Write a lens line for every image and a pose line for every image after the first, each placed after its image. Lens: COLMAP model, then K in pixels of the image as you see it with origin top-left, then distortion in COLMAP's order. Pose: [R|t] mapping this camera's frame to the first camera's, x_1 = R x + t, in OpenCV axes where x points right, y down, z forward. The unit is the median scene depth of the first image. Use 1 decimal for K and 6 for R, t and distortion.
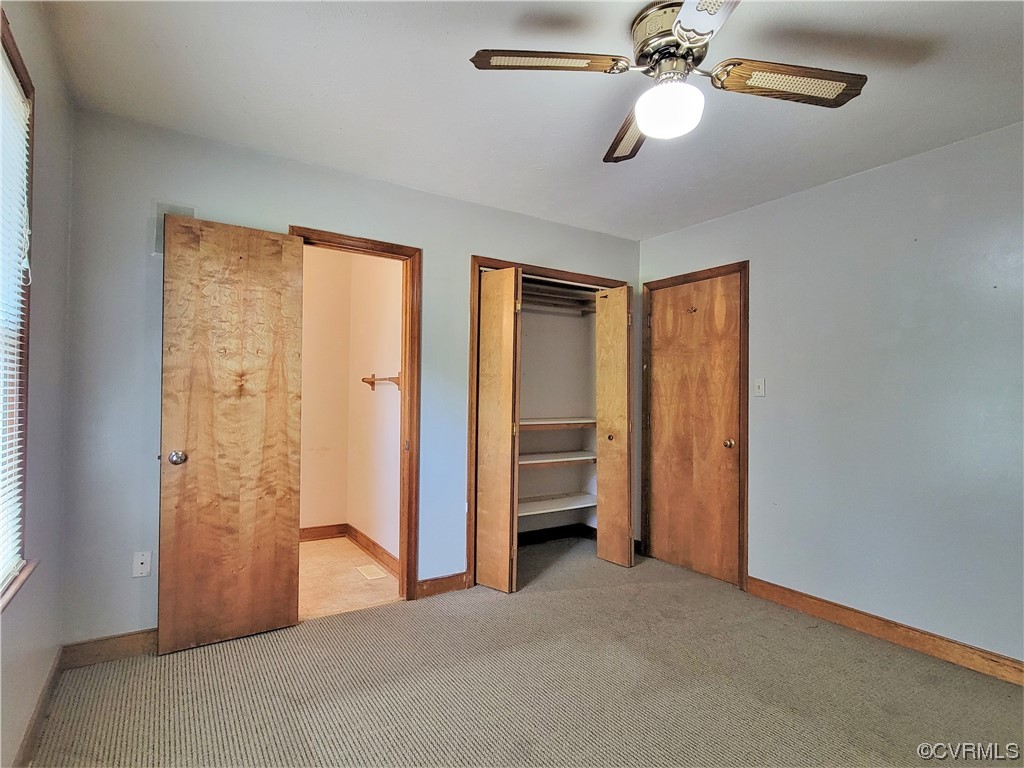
lens RADIAL K [[534.7, 0, 513.1], [0, 534.7, 390.6], [0, 0, 1]] dist [0.002572, -0.002458]
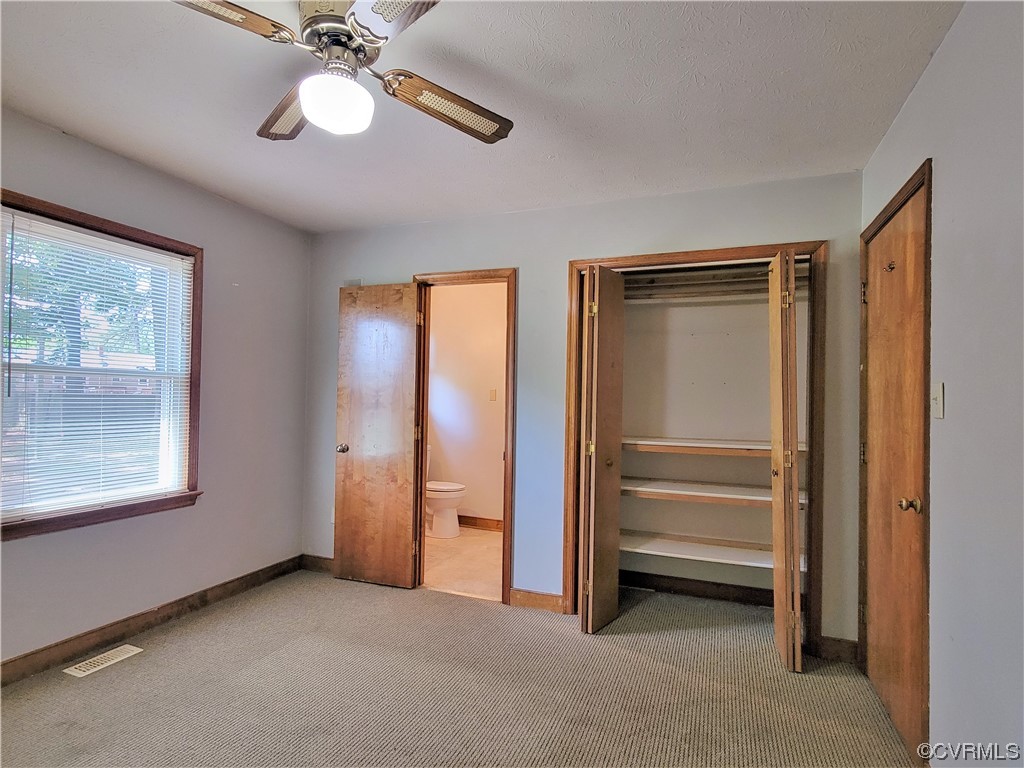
lens RADIAL K [[534.7, 0, 513.1], [0, 534.7, 390.6], [0, 0, 1]] dist [0.002572, -0.002458]
pose [[0.584410, -0.016448, -0.811292, 0.788741], [-0.002641, 0.999751, -0.022171, -0.002838], [0.811454, 0.015099, 0.584221, 0.462295]]
